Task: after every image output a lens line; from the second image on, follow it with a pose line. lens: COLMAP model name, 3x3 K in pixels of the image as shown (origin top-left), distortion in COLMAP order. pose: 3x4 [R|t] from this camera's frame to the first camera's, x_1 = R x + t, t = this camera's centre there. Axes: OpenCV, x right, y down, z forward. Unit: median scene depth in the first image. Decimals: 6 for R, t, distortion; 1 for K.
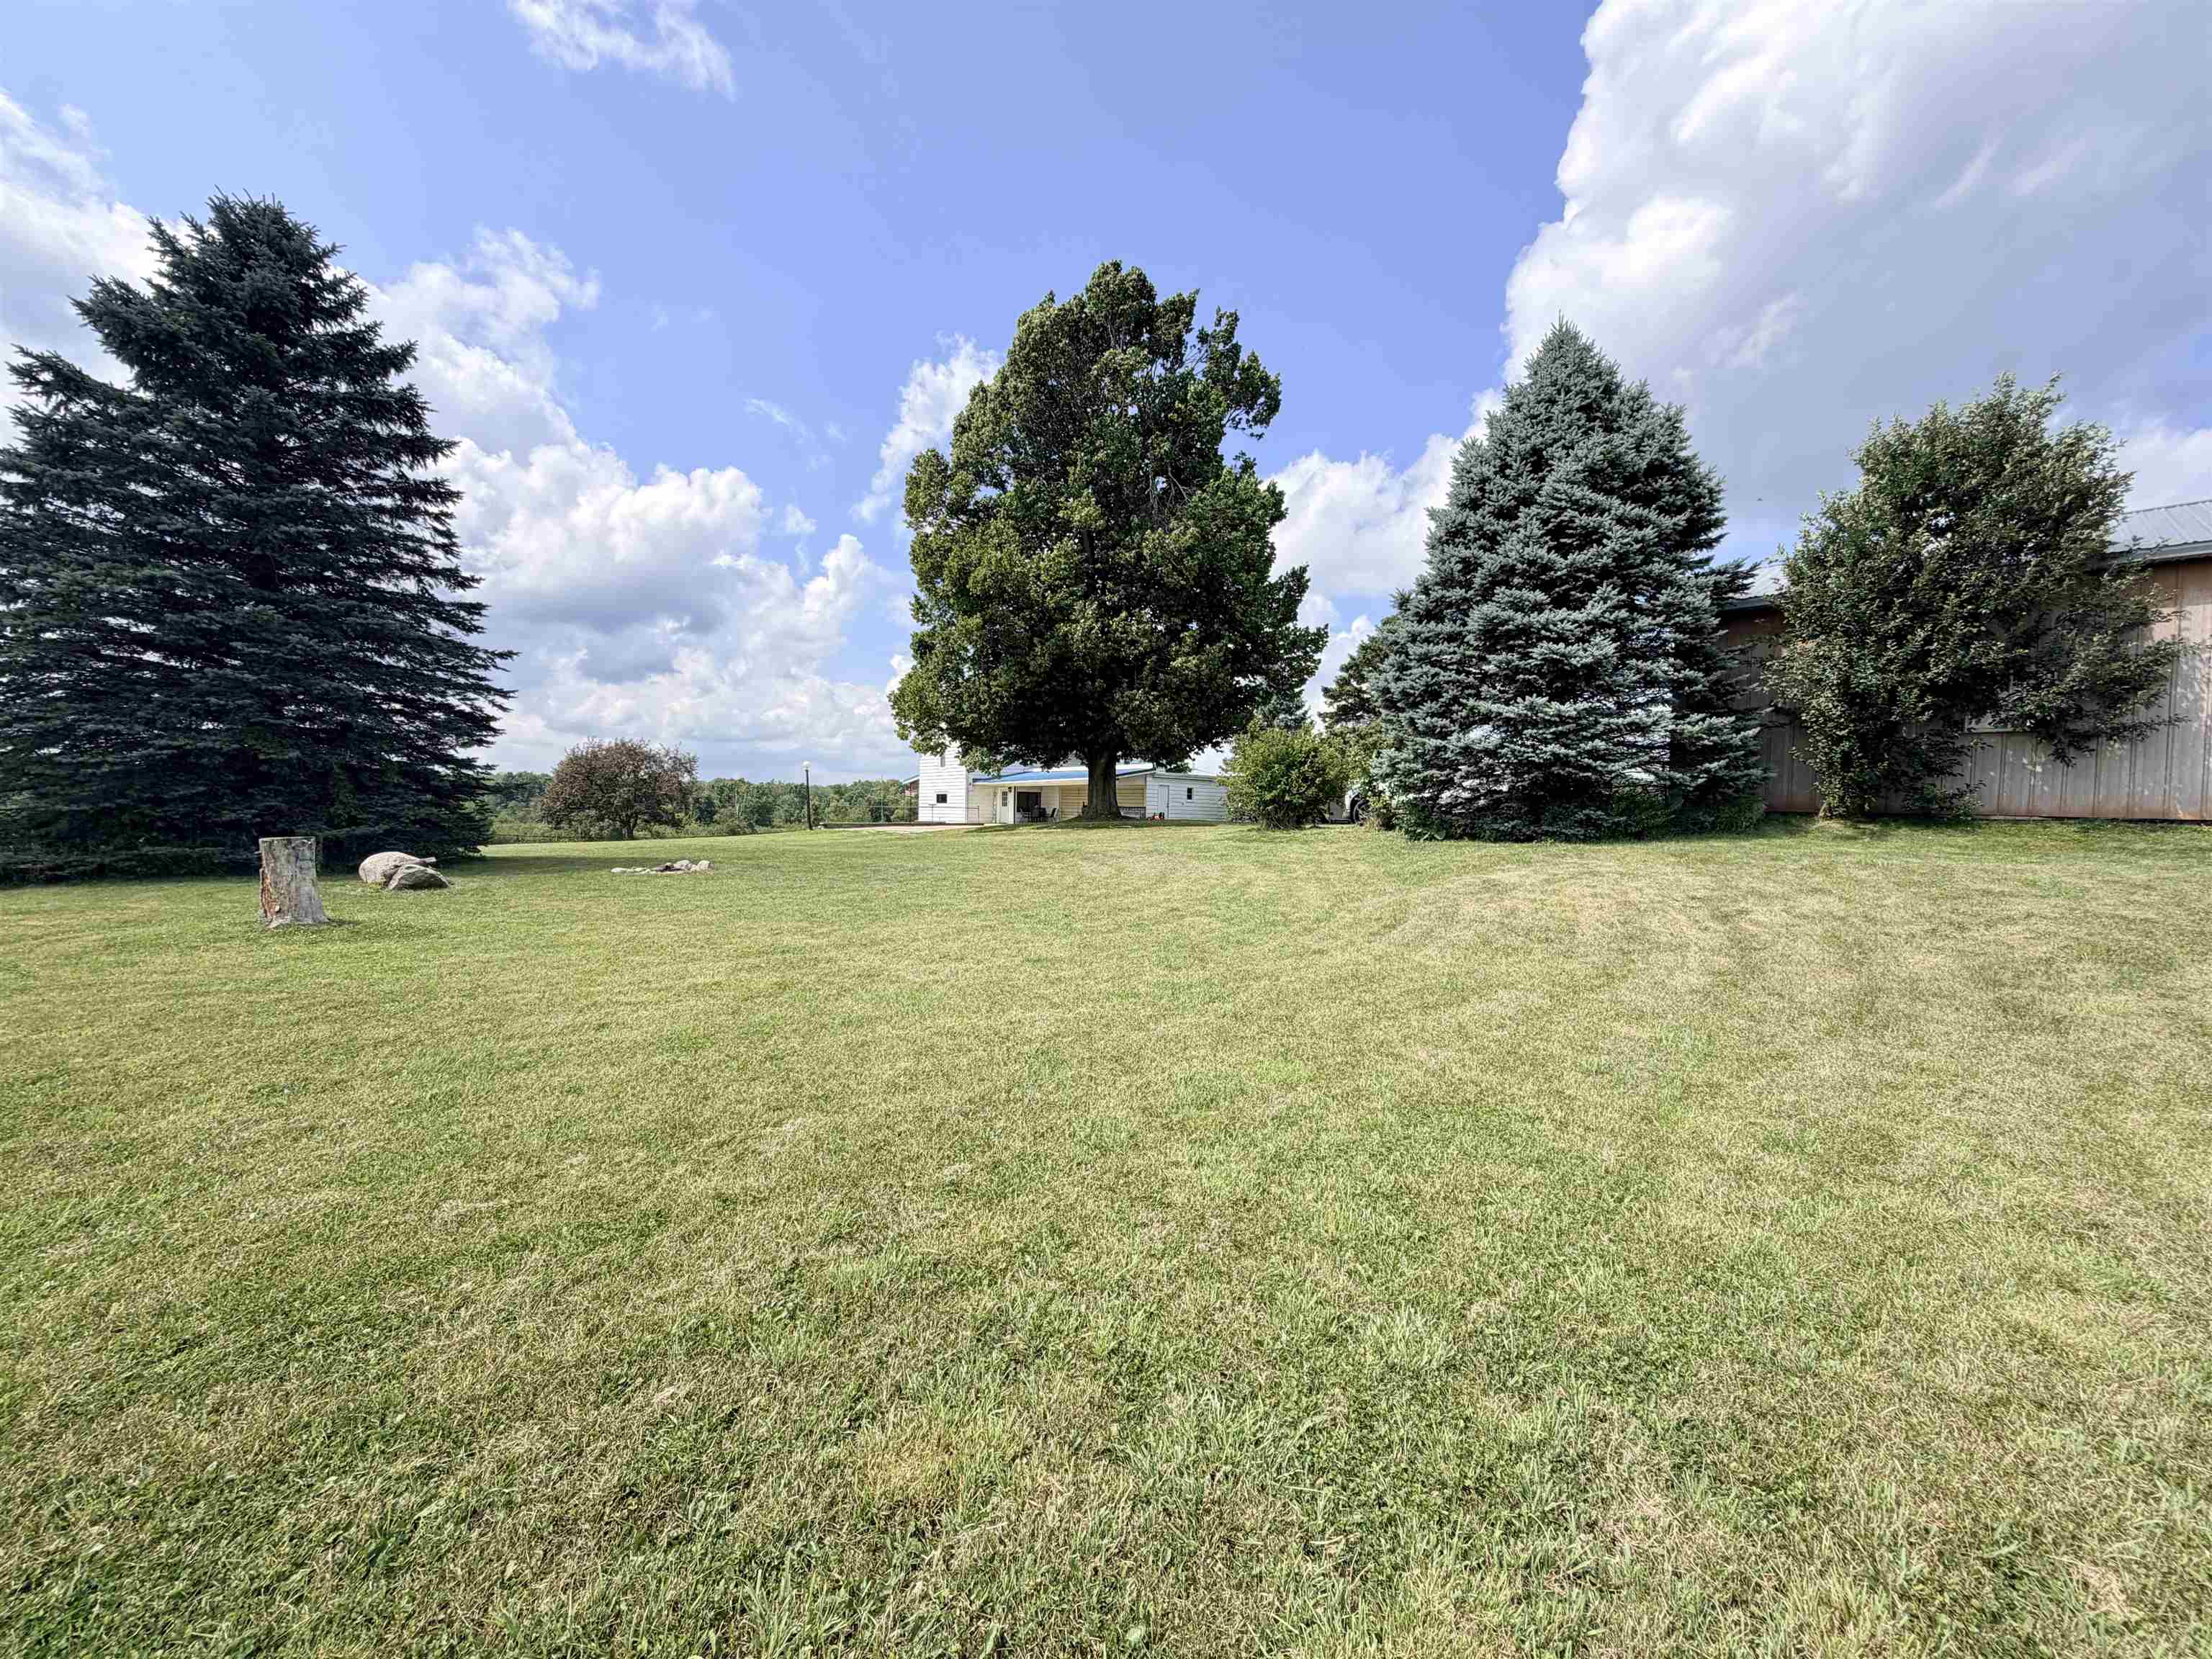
lens RADIAL K [[883.8, 0, 1107.0], [0, 883.8, 826.2], [0, 0, 1]] dist [0.003162, 0.000487]
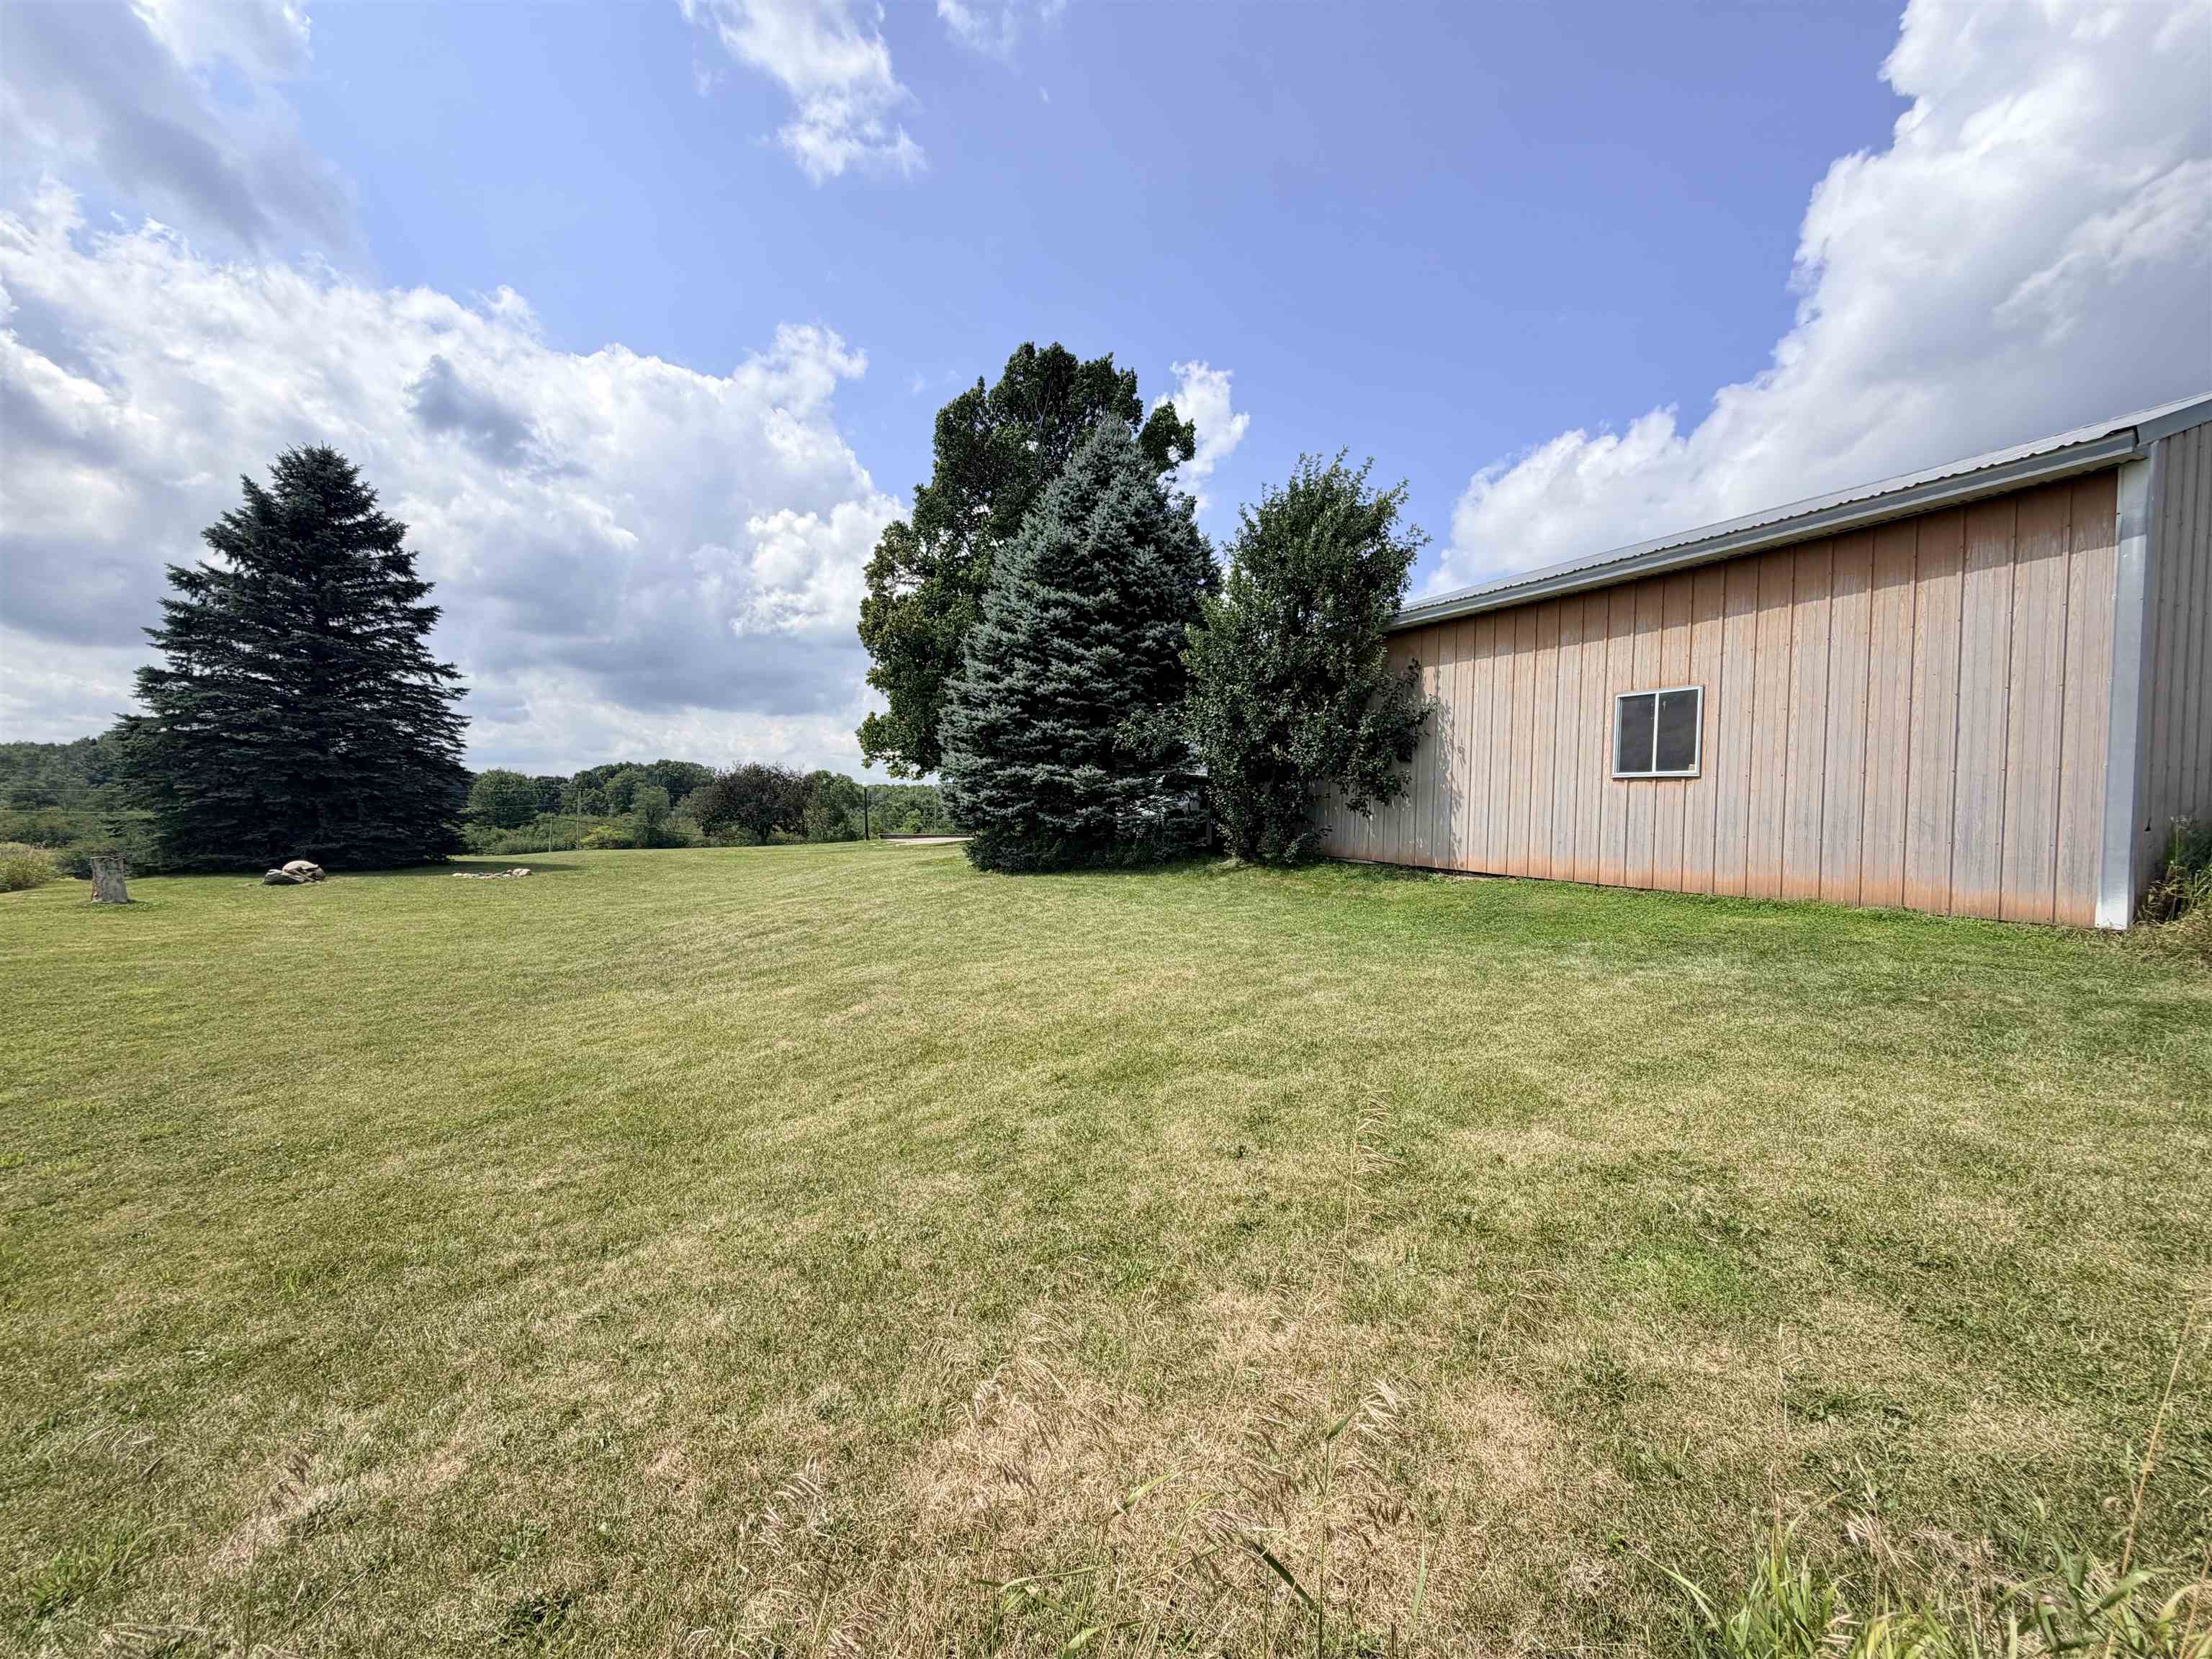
lens RADIAL K [[883.8, 0, 1101.9], [0, 883.8, 829.0], [0, 0, 1]] dist [0.003162, 0.000487]
pose [[0.956021, 0.010255, -0.293118, 0.787867], [-0.010825, 0.999941, -0.000324, -0.034187], [0.293098, 0.003483, 0.956076, -0.088824]]
